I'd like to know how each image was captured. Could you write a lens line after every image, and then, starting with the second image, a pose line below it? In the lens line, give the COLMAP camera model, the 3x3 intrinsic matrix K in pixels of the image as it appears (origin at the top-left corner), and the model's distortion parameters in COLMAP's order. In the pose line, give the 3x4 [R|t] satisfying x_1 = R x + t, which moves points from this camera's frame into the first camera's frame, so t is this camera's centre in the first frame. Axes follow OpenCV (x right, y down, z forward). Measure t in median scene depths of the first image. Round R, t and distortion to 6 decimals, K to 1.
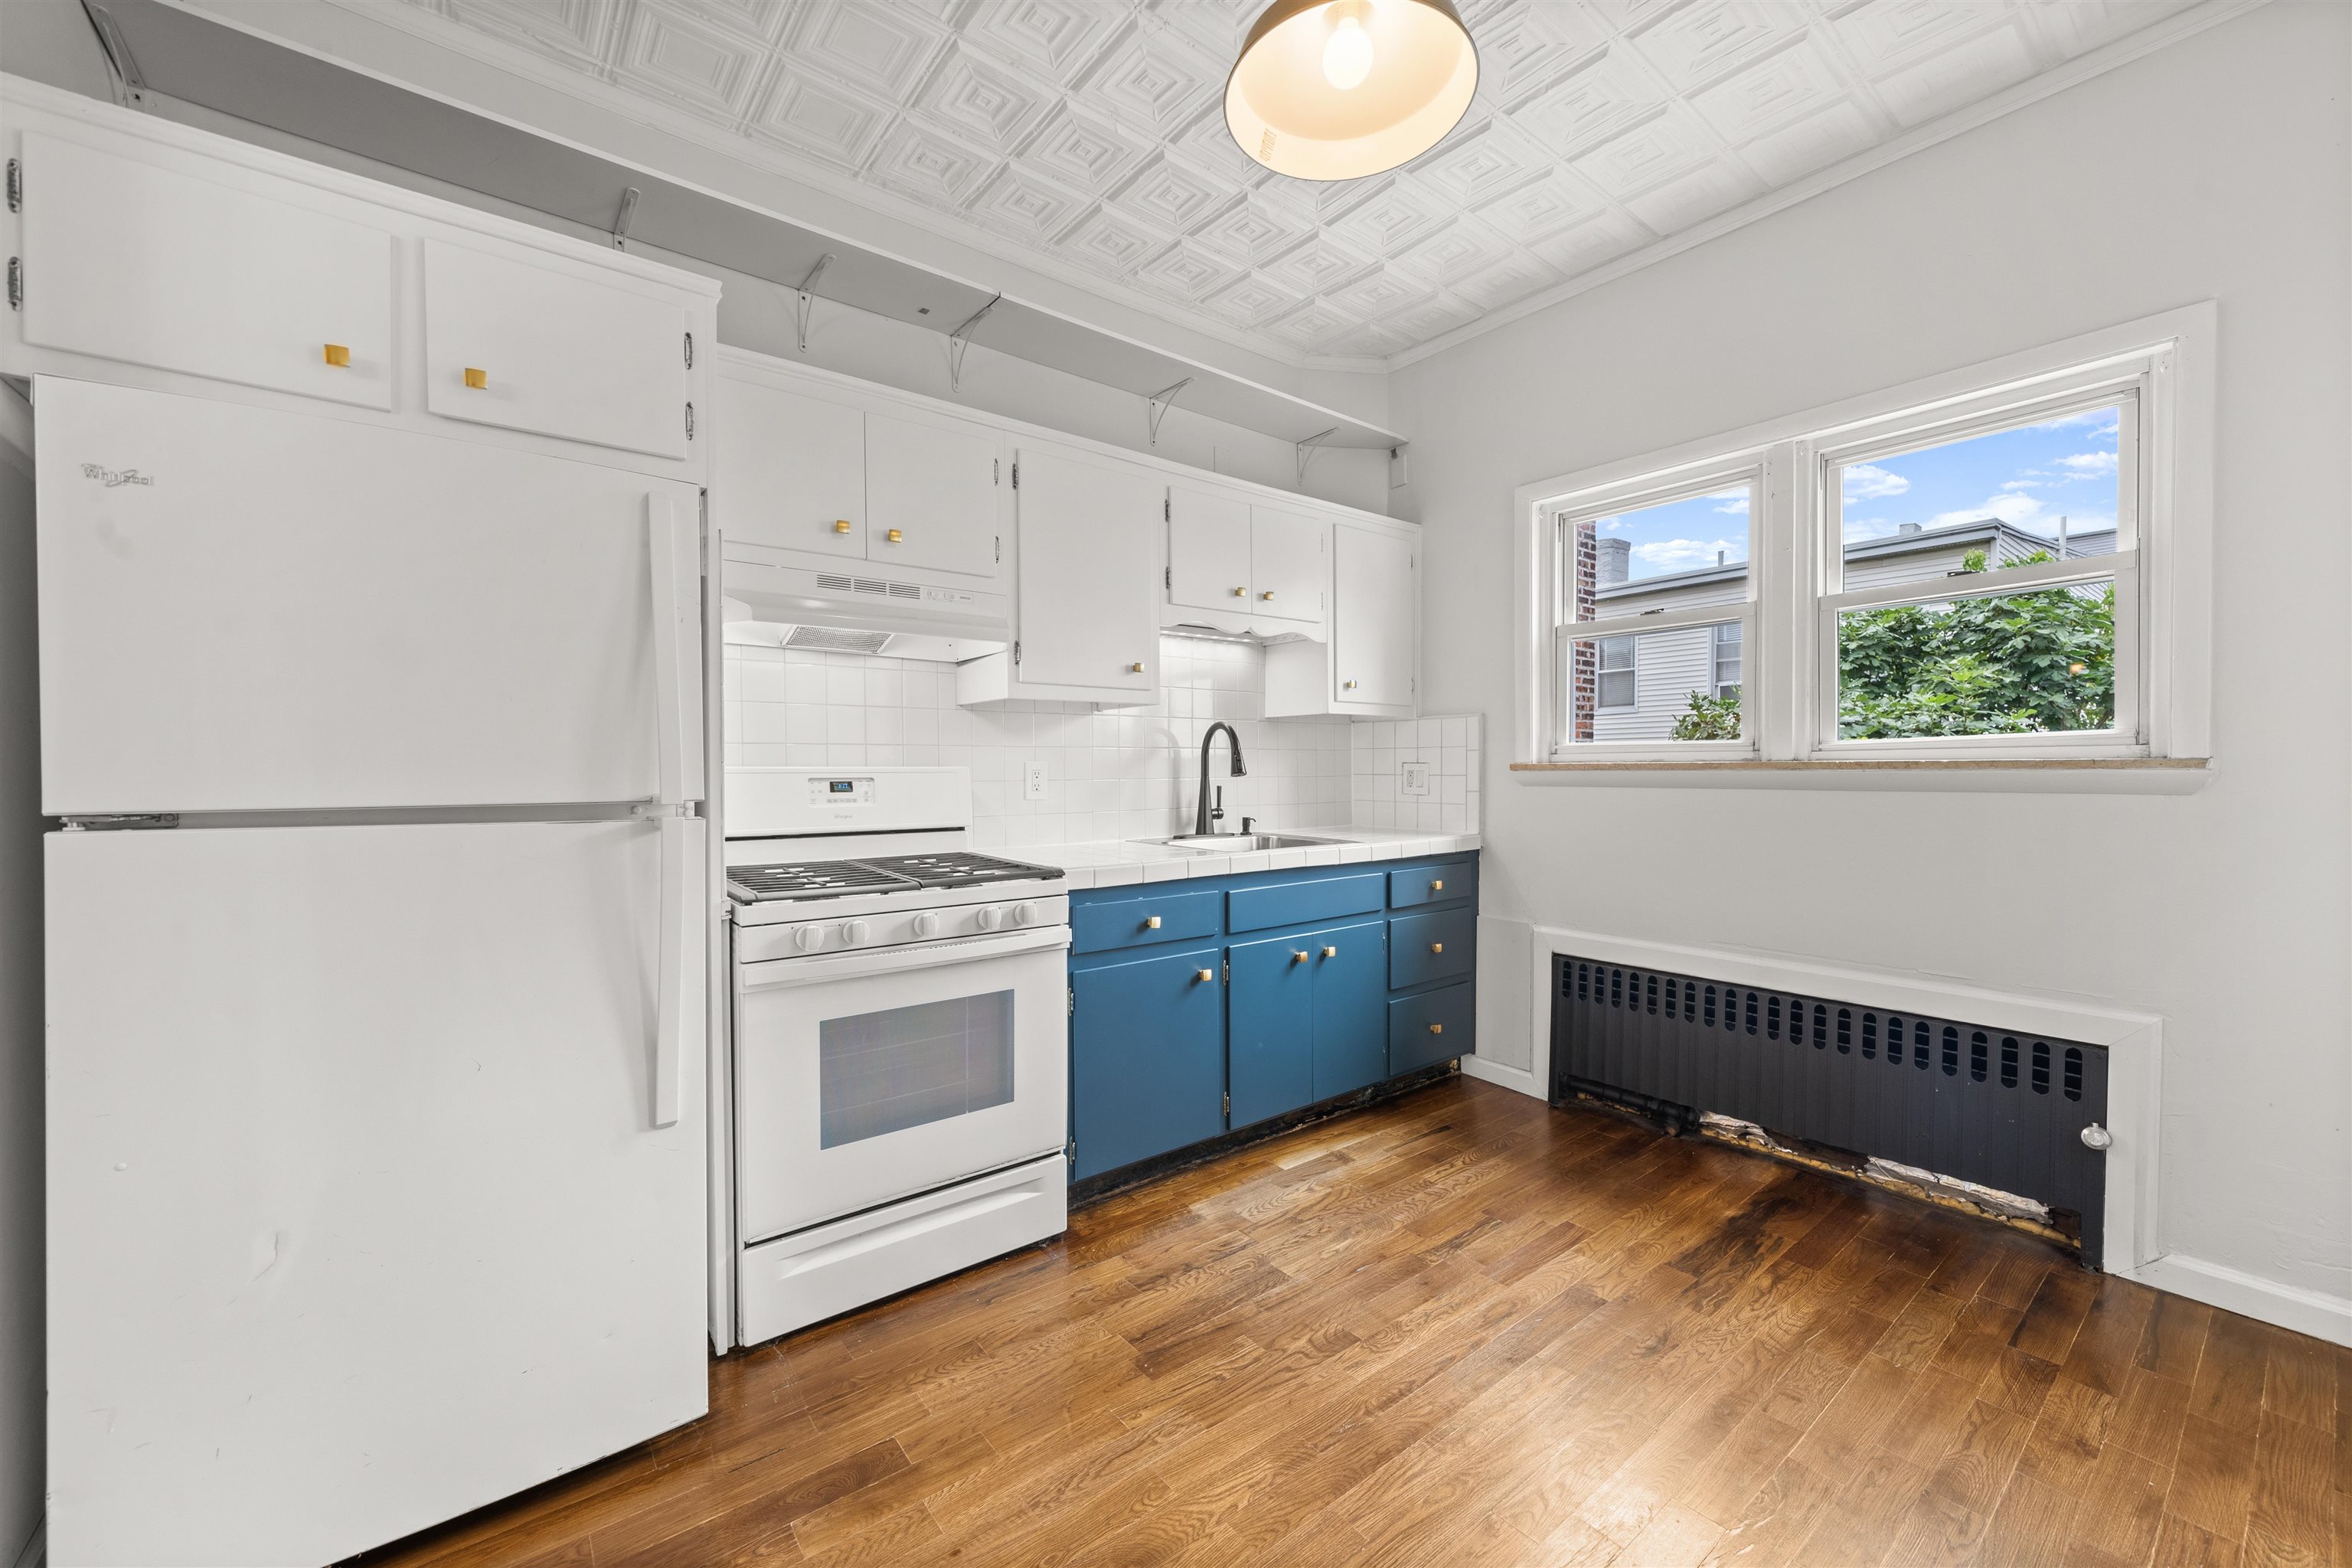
lens RADIAL K [[903.2, 0, 1177.2], [0, 903.2, 780.4], [0, 0, 1]] dist [-0.008060, 0.000558]
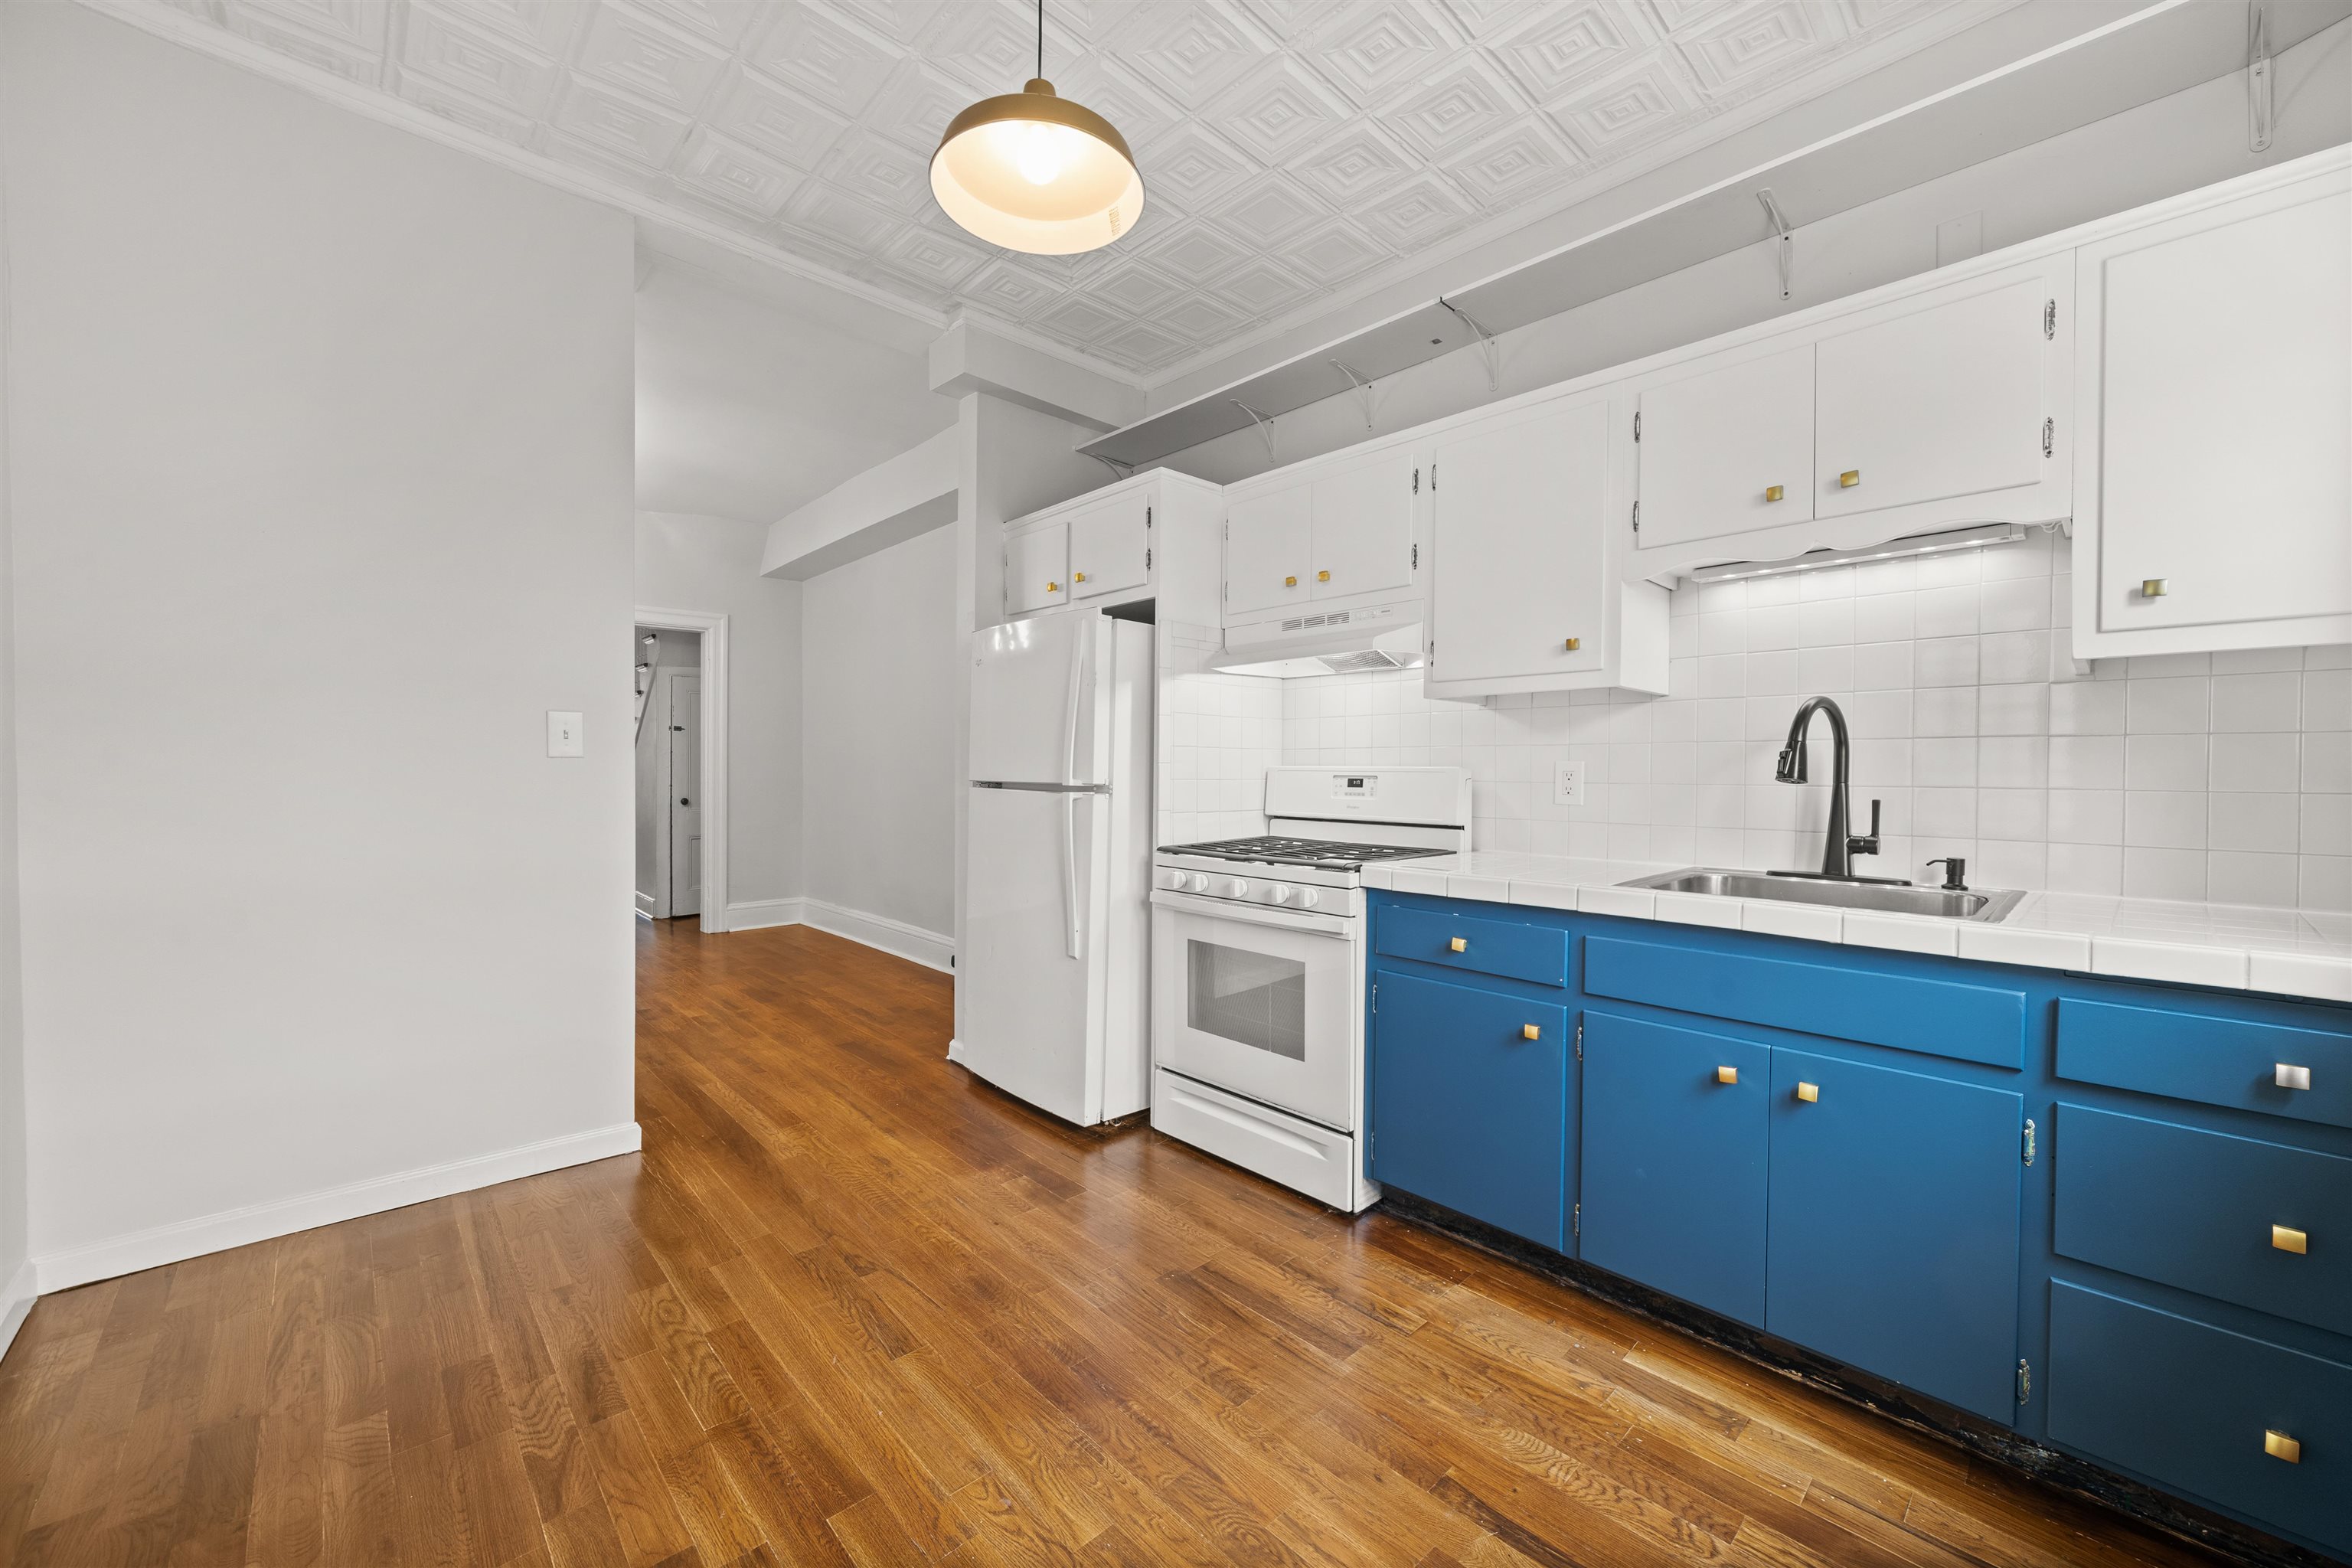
lens RADIAL K [[903.2, 0, 1164.6], [0, 903.2, 778.2], [0, 0, 1]] dist [-0.008060, 0.000558]
pose [[0.089820, 0.013883, -0.995861, 0.819246], [-0.019056, 0.999744, 0.012218, -0.009317], [0.995776, 0.017879, 0.090061, 0.634373]]
